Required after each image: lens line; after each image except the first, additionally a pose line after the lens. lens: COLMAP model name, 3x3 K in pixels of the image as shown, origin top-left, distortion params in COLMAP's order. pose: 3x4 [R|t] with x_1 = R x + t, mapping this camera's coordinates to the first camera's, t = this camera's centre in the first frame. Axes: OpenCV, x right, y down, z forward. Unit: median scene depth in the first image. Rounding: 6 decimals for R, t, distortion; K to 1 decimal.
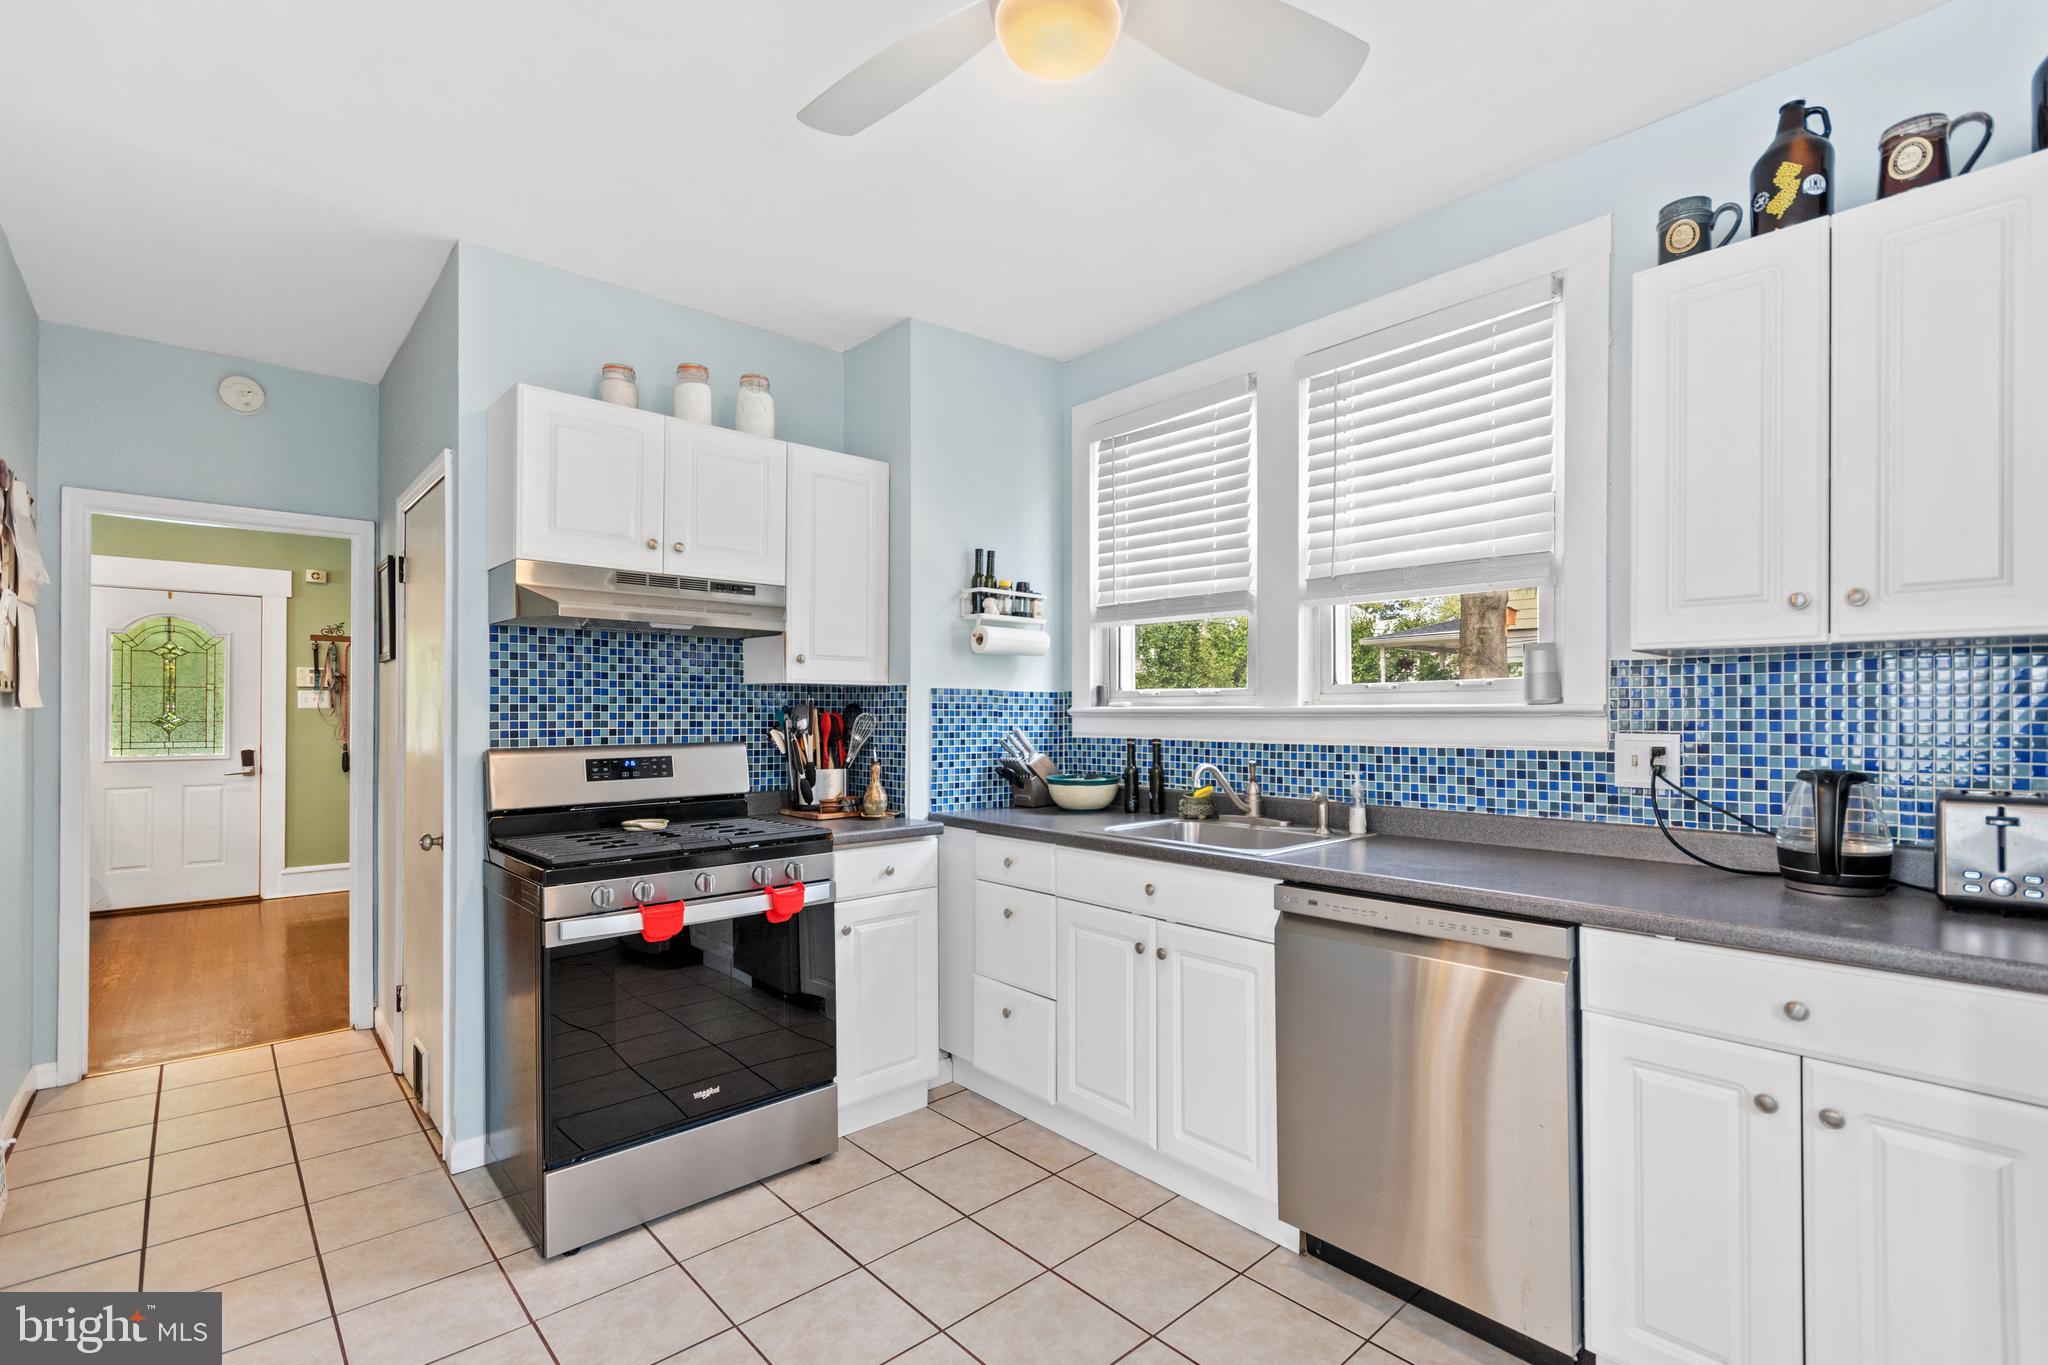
lens RADIAL K [[921.4, 0, 1048.6], [0, 921.4, 715.9], [0, 0, 1]] dist [0.000312, 0.001964]
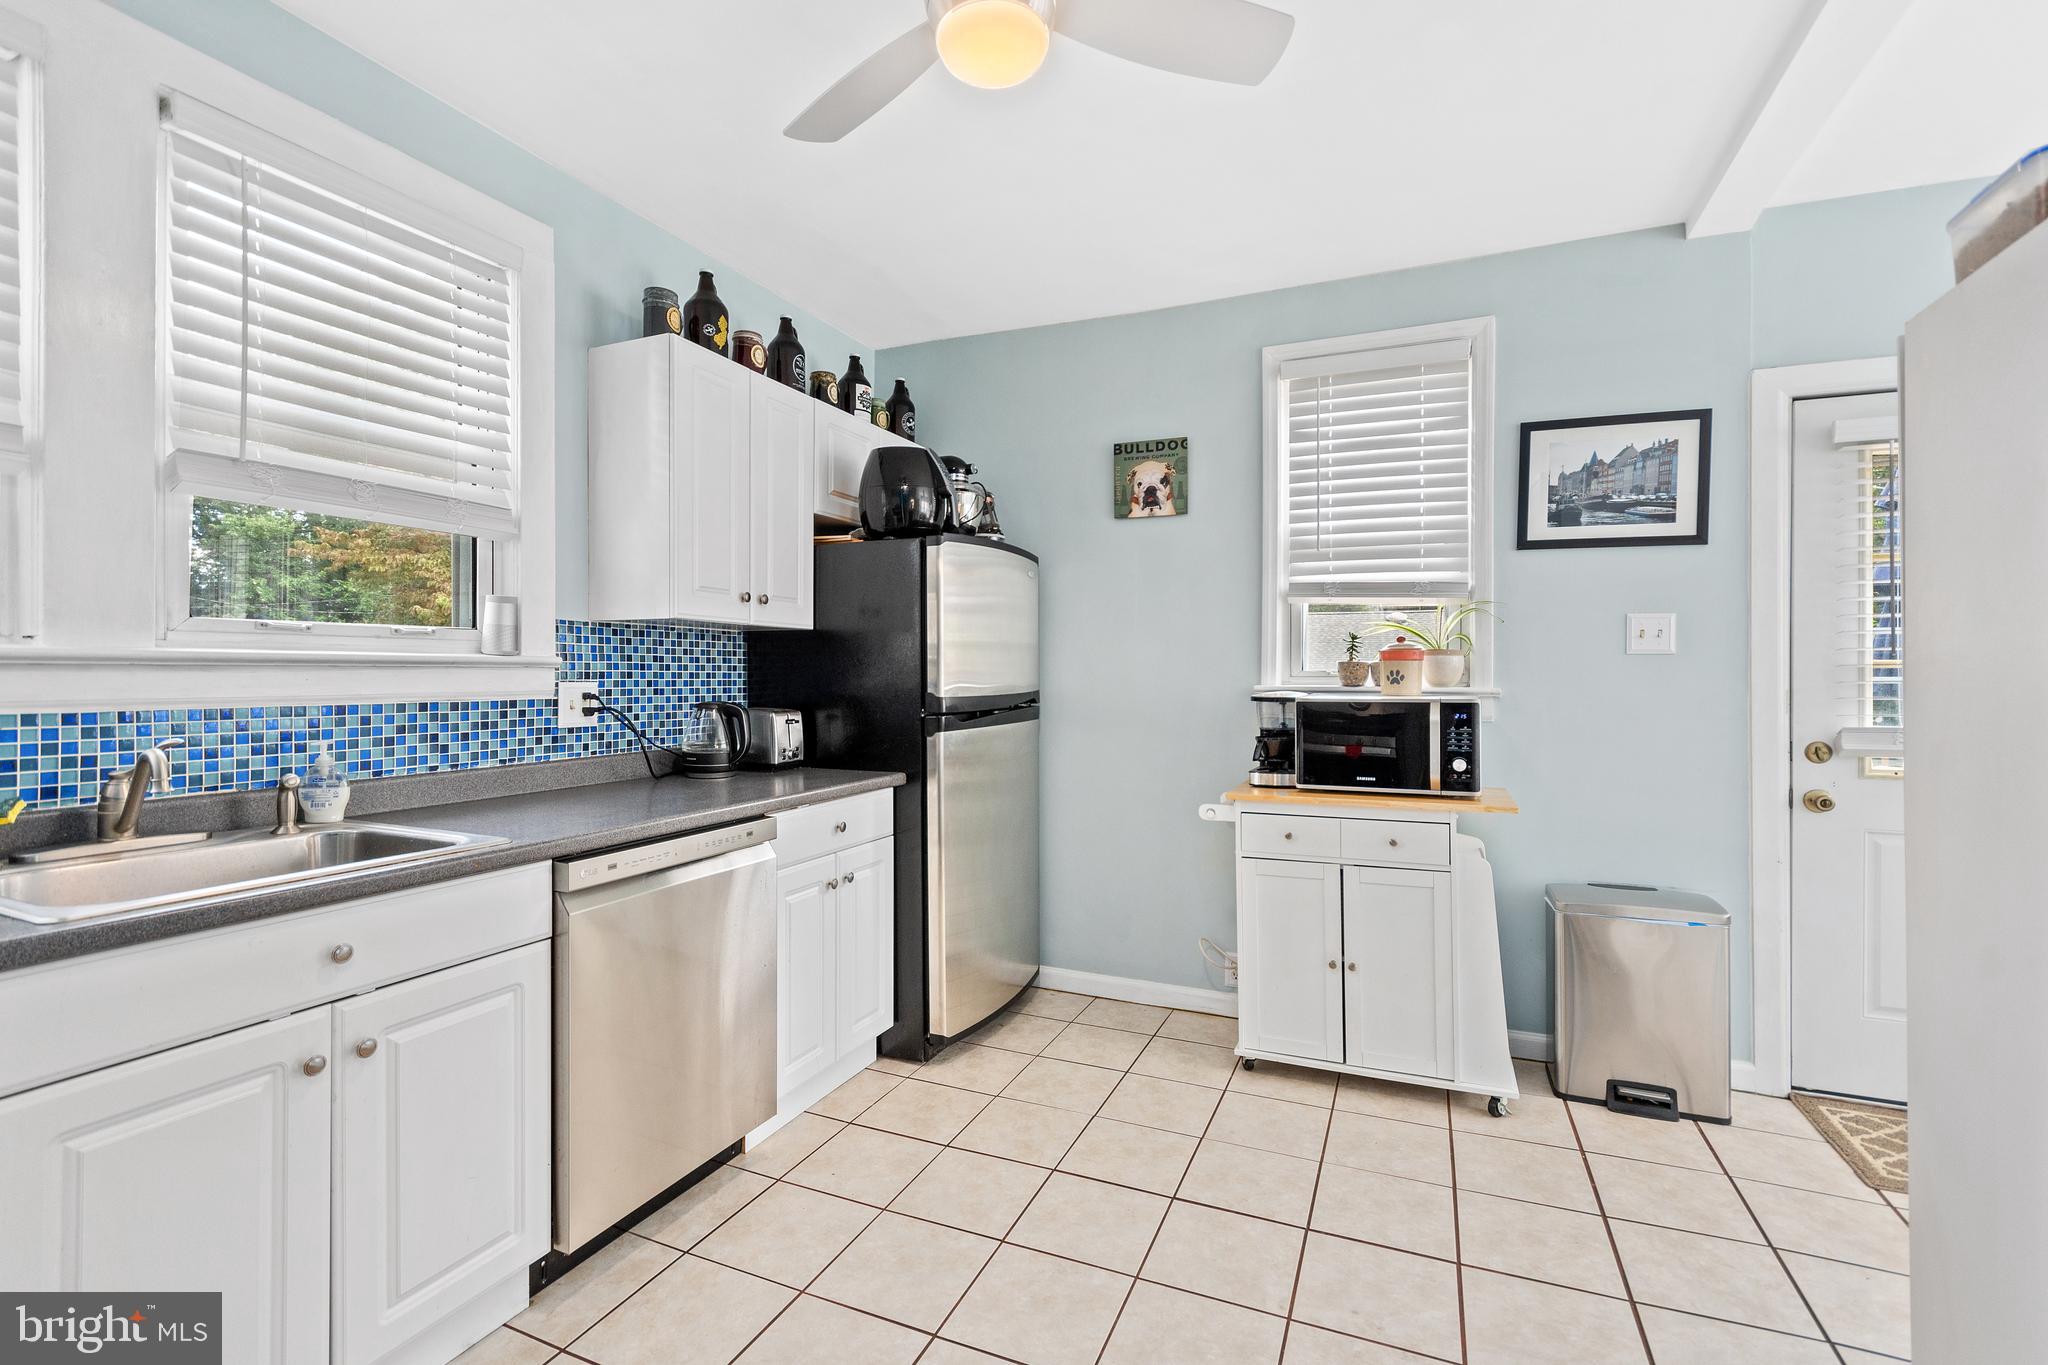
lens RADIAL K [[921.4, 0, 1026.9], [0, 921.4, 669.7], [0, 0, 1]] dist [0.000312, 0.001964]
pose [[-0.398071, 0.001529, 0.917353, -0.643672], [-0.002124, 0.999994, -0.002589, 0.004538], [-0.917352, -0.002979, -0.398066, 0.865820]]
